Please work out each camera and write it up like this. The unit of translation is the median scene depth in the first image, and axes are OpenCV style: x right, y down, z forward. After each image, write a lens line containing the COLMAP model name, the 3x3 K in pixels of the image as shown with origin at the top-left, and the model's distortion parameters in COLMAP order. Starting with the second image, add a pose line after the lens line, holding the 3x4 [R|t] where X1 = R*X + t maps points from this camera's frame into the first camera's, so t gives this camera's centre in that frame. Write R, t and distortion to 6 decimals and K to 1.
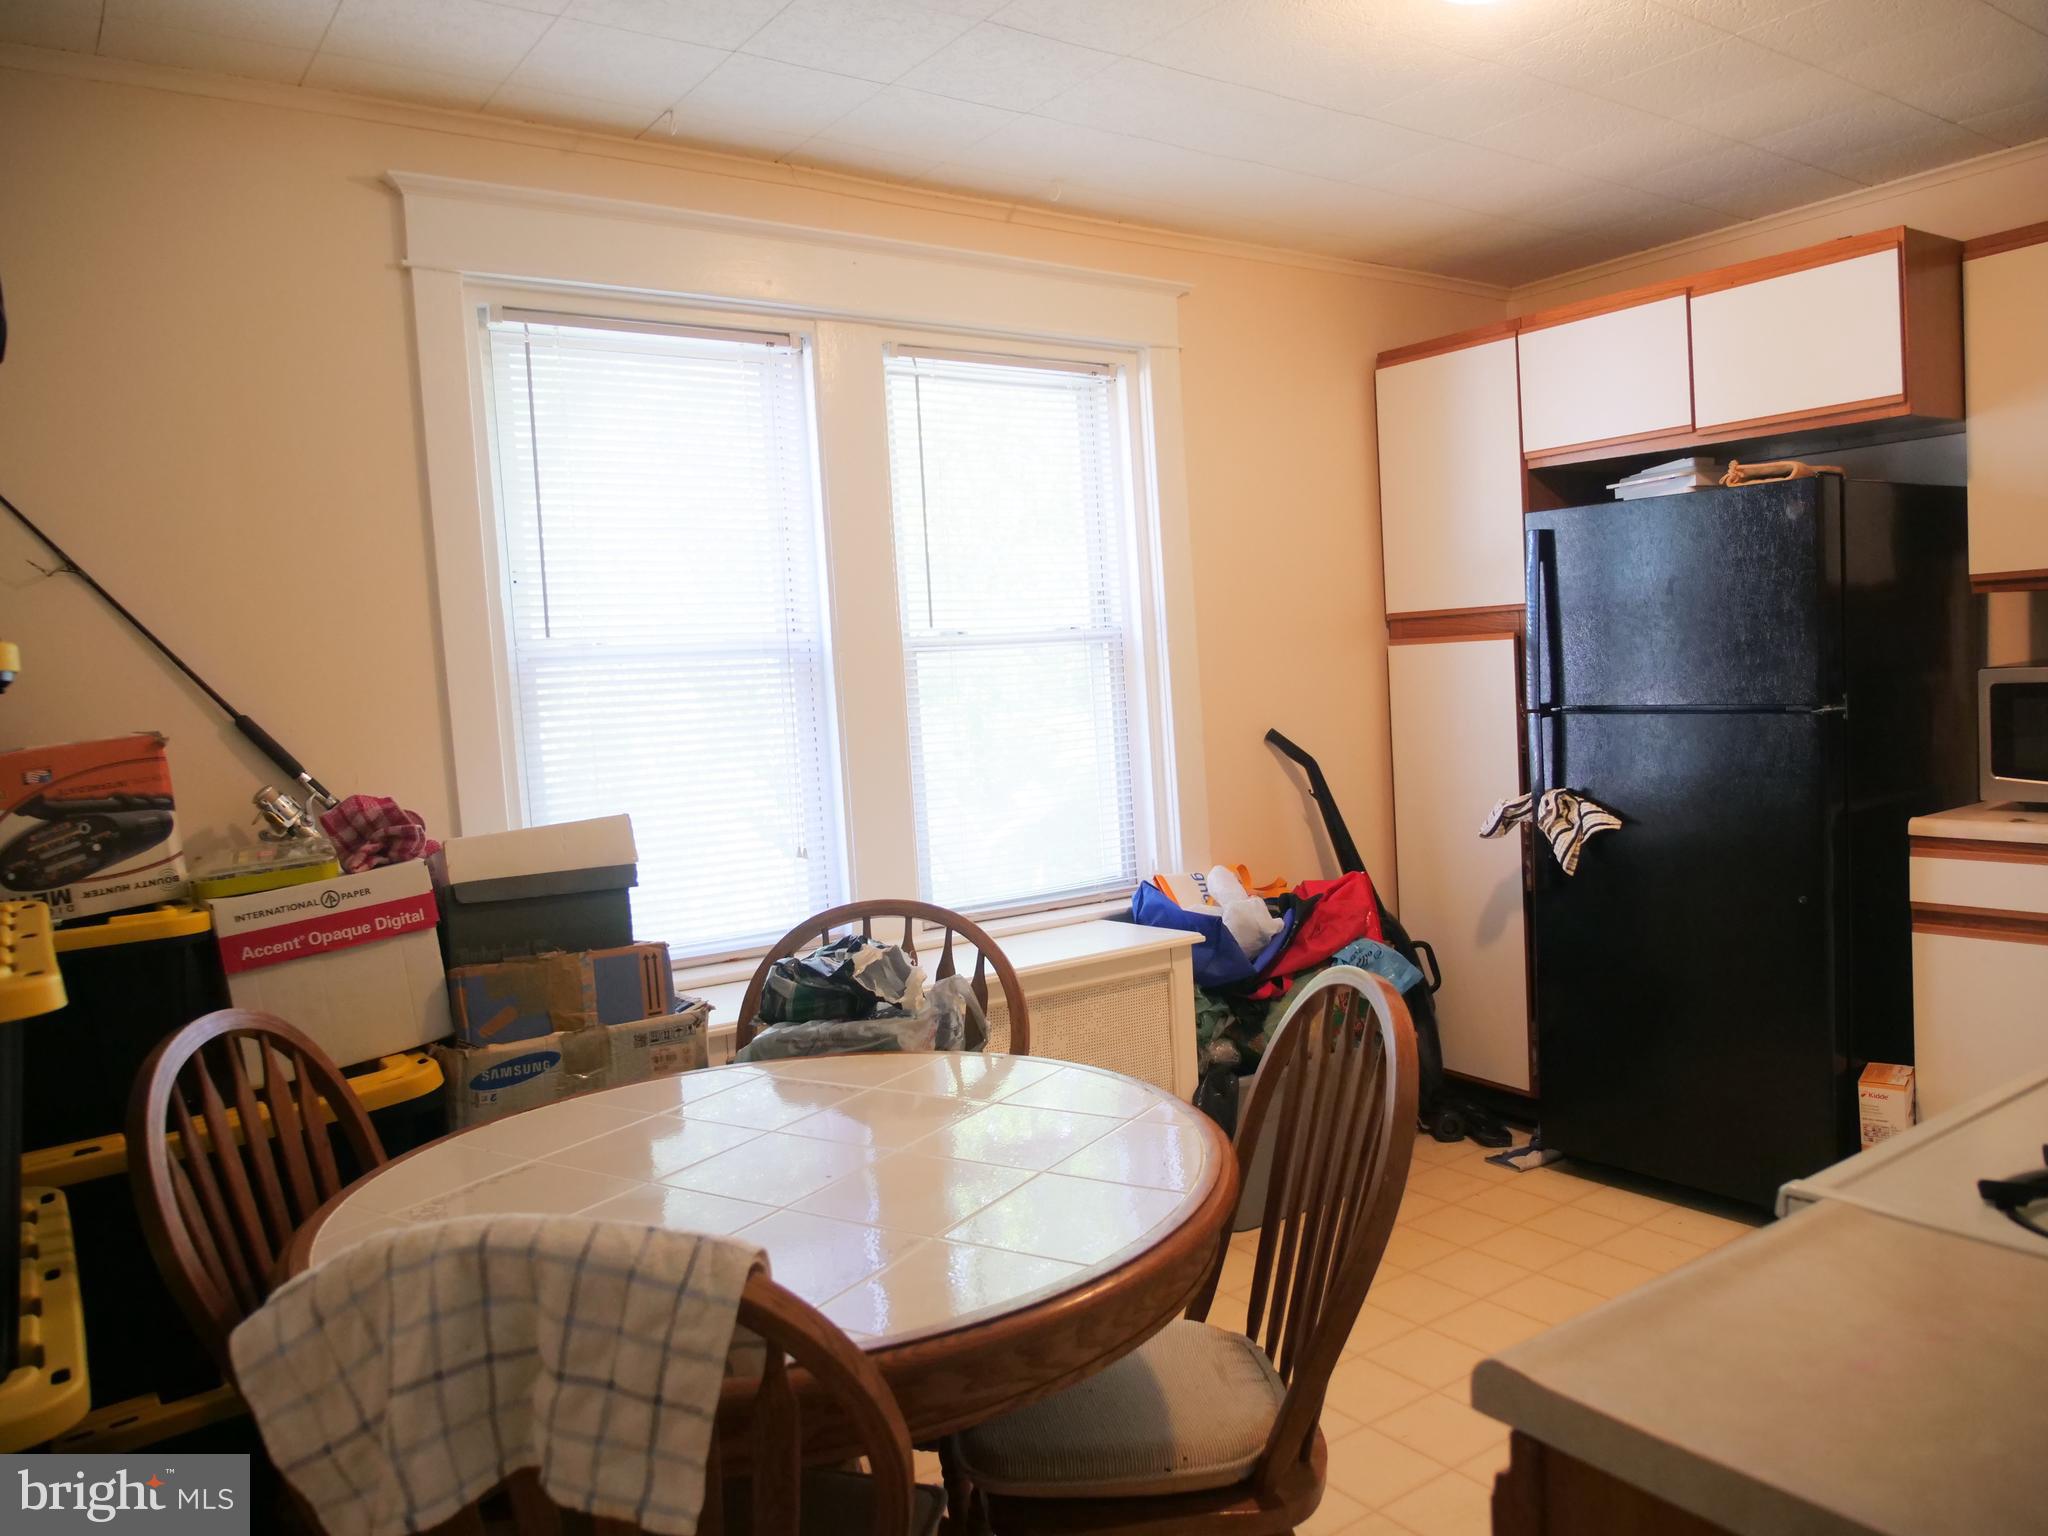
lens RADIAL K [[1471.2, 0, 1021.6], [0, 1471.2, 759.3], [0, 0, 1]] dist [-0.033025, 0.015354]
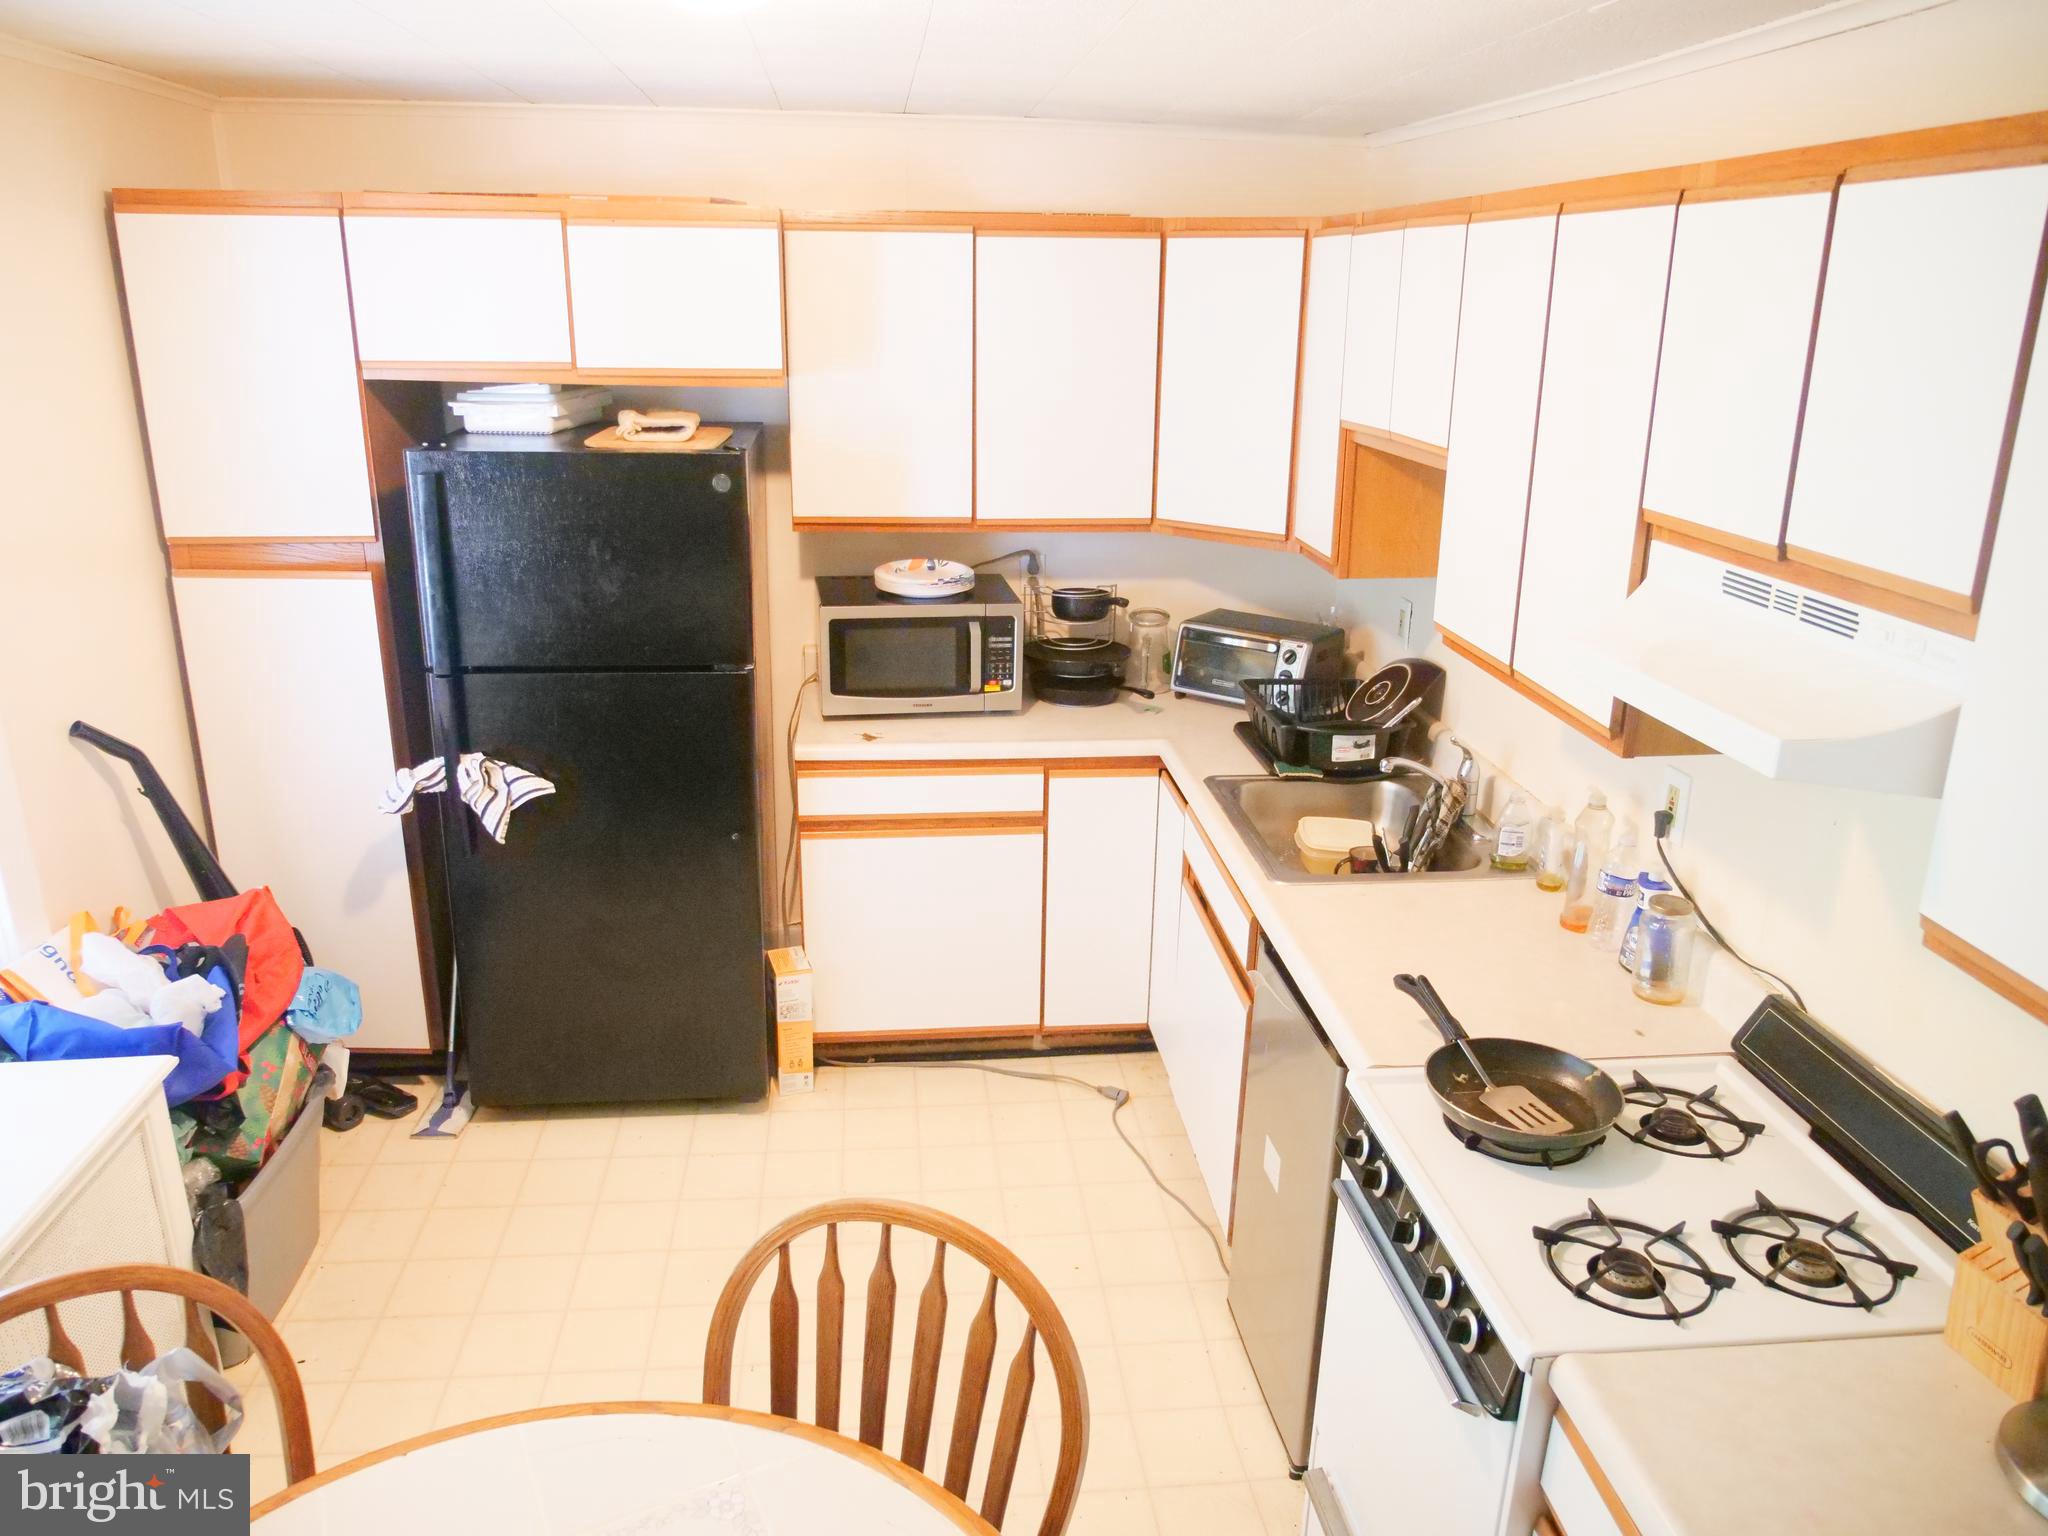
lens RADIAL K [[1471.2, 0, 1021.3], [0, 1471.2, 775.8], [0, 0, 1]] dist [-0.033025, 0.015354]
pose [[0.488332, -0.216691, 0.845326, -0.257814], [0.012008, 0.970257, 0.241779, -0.190880], [-0.872575, -0.107918, 0.476410, 0.253797]]
